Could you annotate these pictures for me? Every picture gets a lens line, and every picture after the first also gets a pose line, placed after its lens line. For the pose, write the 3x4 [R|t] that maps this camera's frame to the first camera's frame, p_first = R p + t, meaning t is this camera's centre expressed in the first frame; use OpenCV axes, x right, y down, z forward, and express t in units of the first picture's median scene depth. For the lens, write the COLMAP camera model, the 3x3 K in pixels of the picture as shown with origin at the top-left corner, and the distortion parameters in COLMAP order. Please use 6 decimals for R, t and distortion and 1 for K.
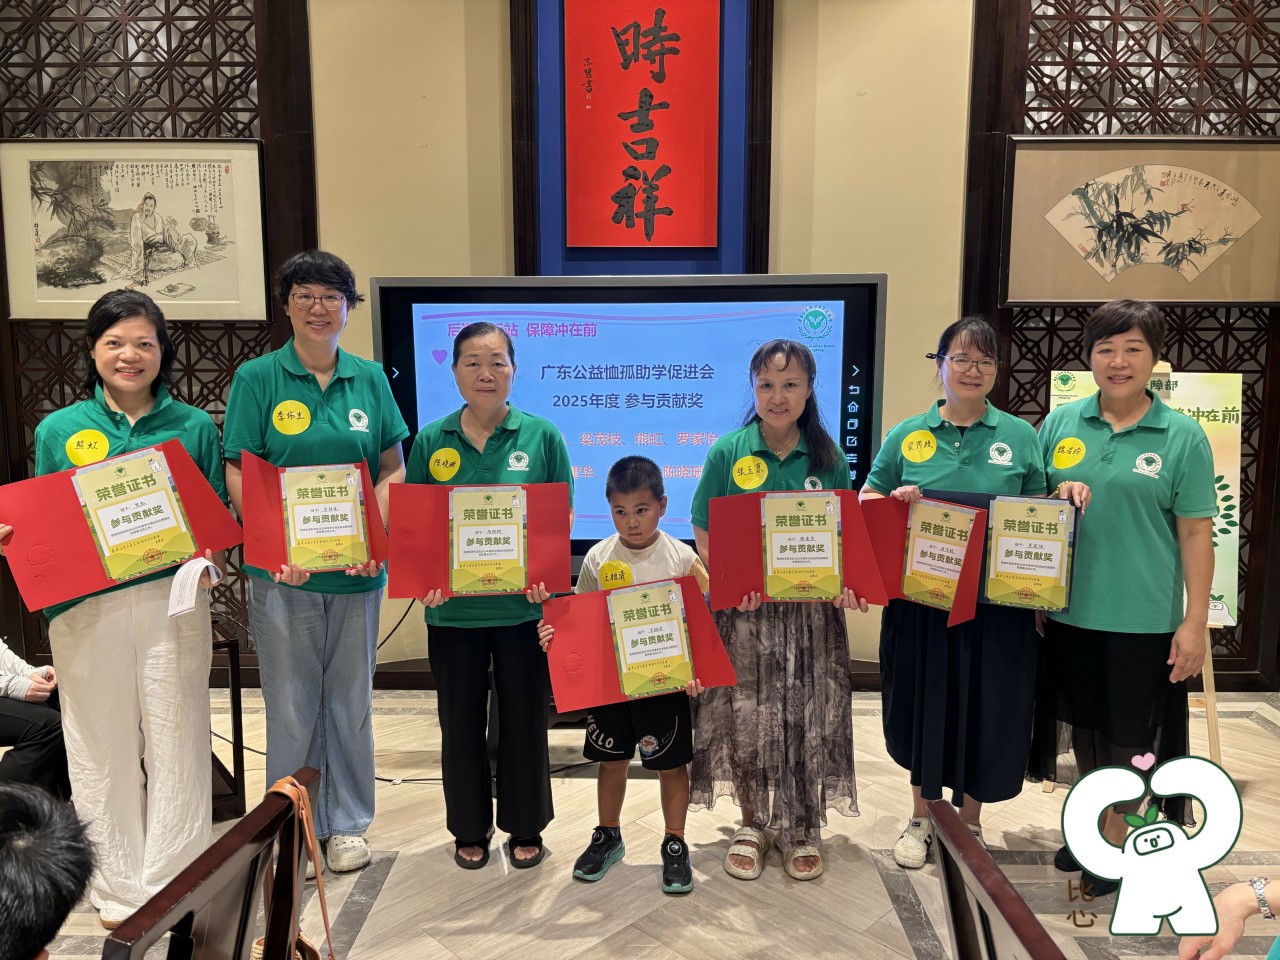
lens RADIAL K [[978.1, 0, 644.6], [0, 978.1, 471.2], [0, 0, 1]] dist [0.069125, -0.088018]
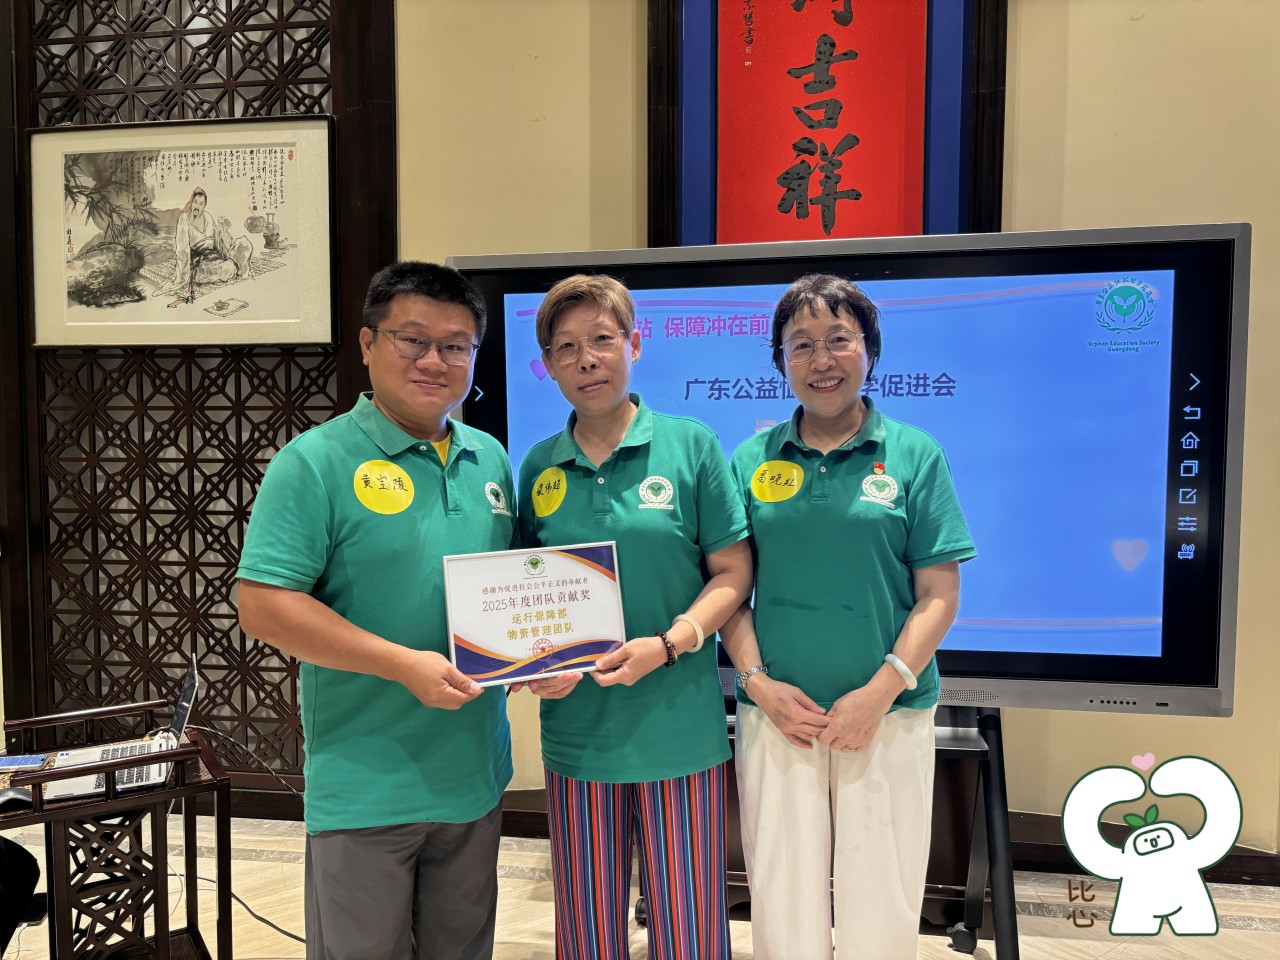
lens RADIAL K [[977.7, 0, 632.7], [0, 977.7, 486.3], [0, 0, 1]] dist [0.018993, -0.002701]
pose [[0.989975, 0.007256, -0.141056, -0.037934], [-0.017446, 0.997314, -0.071142, 0.010942], [0.140161, 0.072889, 0.987442, 0.280065]]
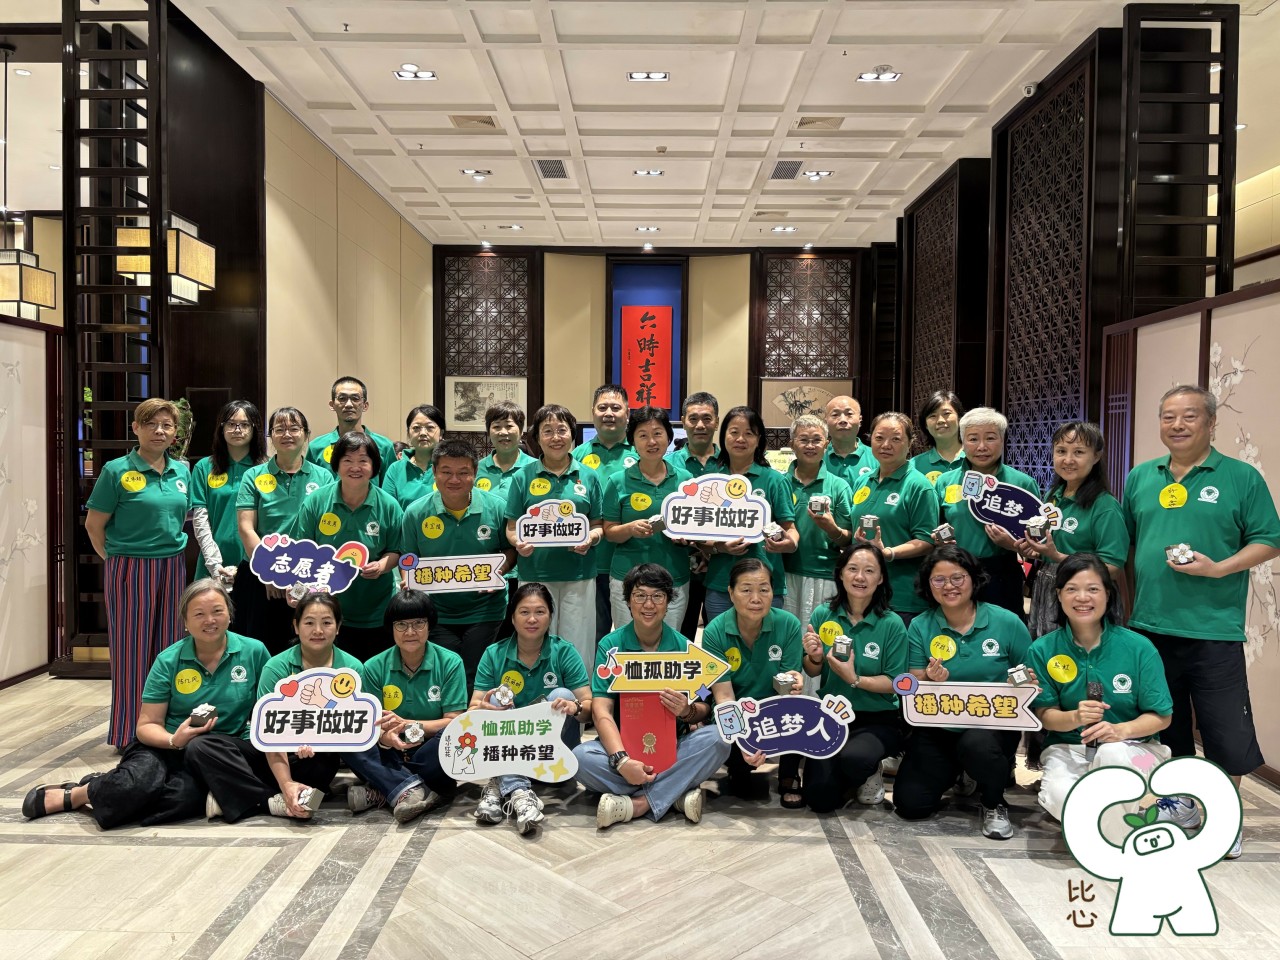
lens RADIAL K [[977.9, 0, 639.4], [0, 977.9, 483.2], [0, 0, 1]] dist [0.079408, -0.103446]
pose [[0.999938, 0.008215, -0.007570, 0.002241], [-0.008891, 0.995533, -0.093995, 0.304030], [0.006764, 0.094057, 0.995544, -2.113062]]
